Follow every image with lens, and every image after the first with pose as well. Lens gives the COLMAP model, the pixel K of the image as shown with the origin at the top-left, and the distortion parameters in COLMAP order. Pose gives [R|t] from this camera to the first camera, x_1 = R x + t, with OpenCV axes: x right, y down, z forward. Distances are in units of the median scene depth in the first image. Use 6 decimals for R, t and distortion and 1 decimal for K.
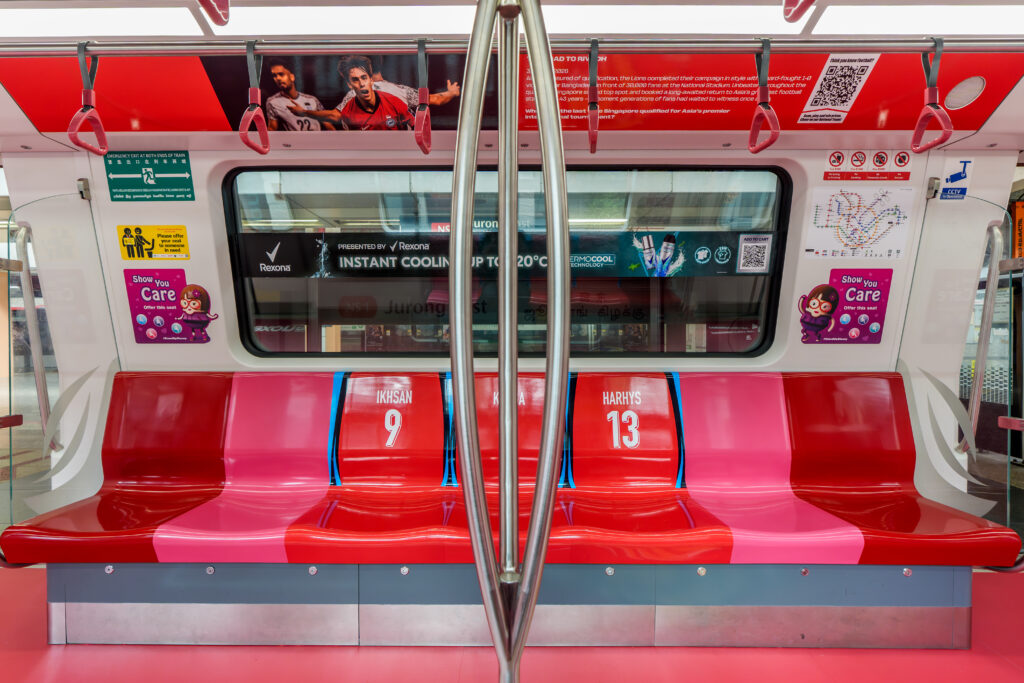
lens RADIAL K [[472.6, 0, 490.8], [0, 472.6, 336.7], [0, 0, 1]] dist [-0.006816, 0.001917]
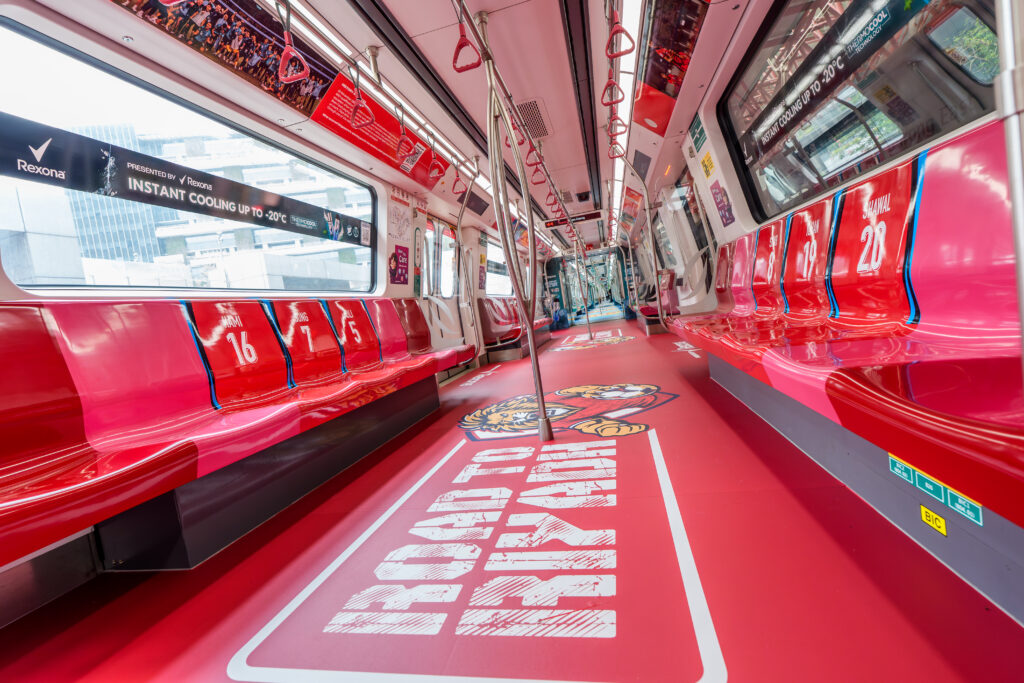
lens RADIAL K [[472.6, 0, 513.4], [0, 472.6, 342.0], [0, 0, 1]] dist [-0.006816, 0.001917]
pose [[0.193994, -0.091969, 0.976682, -1.095319], [0.169980, 0.983688, 0.058866, 0.213520], [-0.966164, 0.154596, 0.206463, 0.163244]]
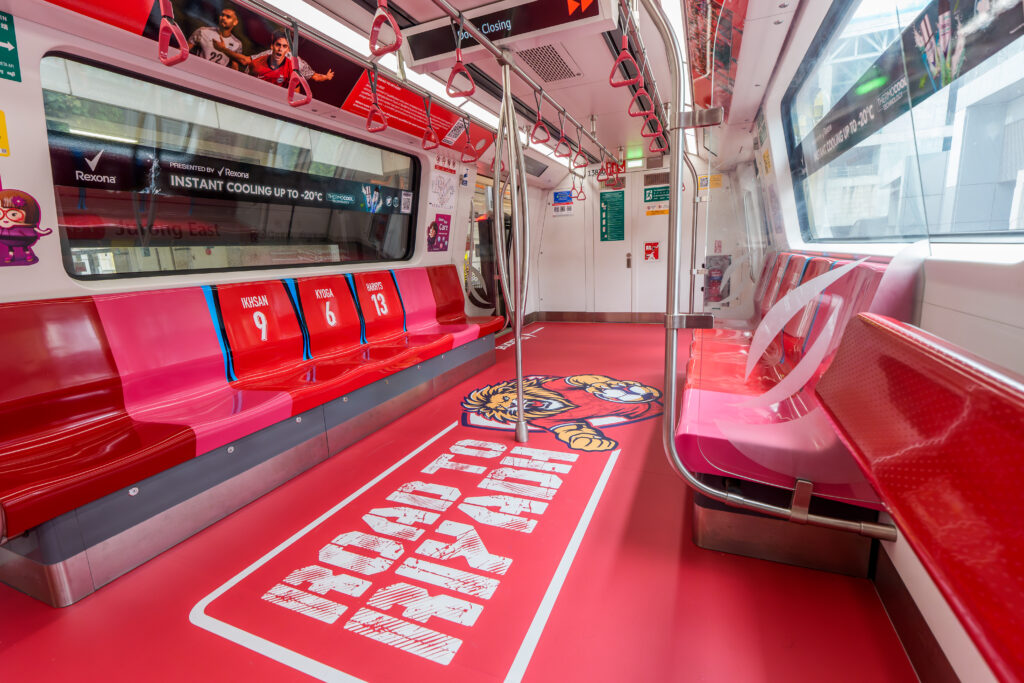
lens RADIAL K [[472.6, 0, 512.7], [0, 472.6, 351.5], [0, 0, 1]] dist [-0.006816, 0.001917]
pose [[0.368077, -0.208016, 0.906228, -1.071272], [0.063907, 0.978008, 0.198536, 0.051918], [-0.927596, -0.015162, 0.373276, -0.077482]]
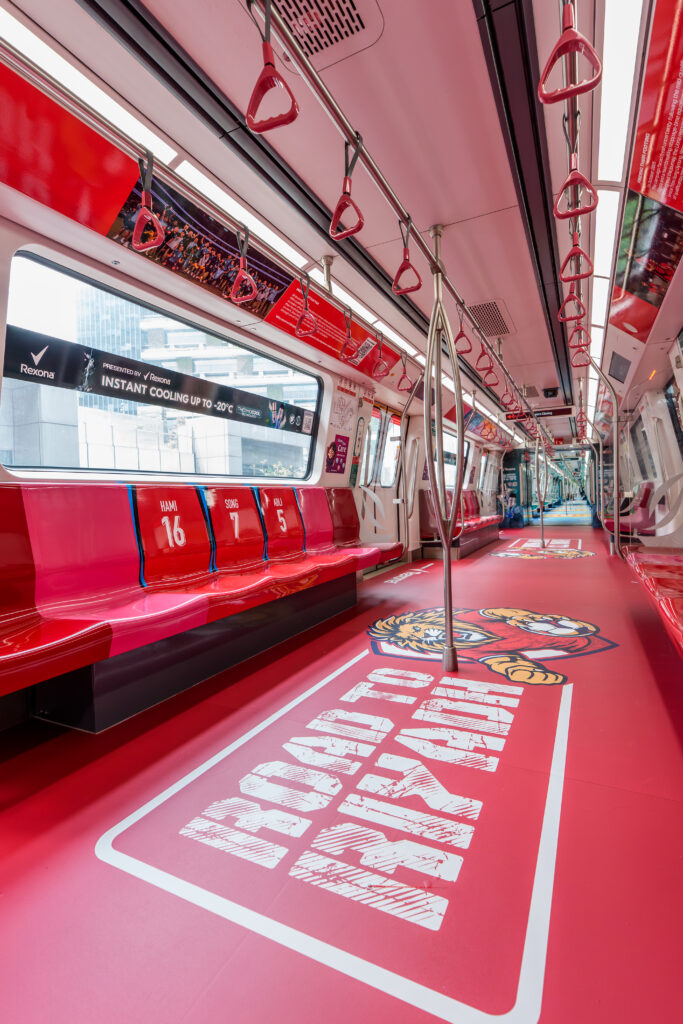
lens RADIAL K [[502.1, 0, 346.7], [0, 502.1, 503.3], [0, 0, 1]] dist [-0.005542, 0.002921]
pose [[0.426307, -0.020795, 0.904340, -1.104820], [0.047627, 0.998865, 0.000518, 0.137216], [-0.903324, 0.042850, 0.426813, 0.067453]]
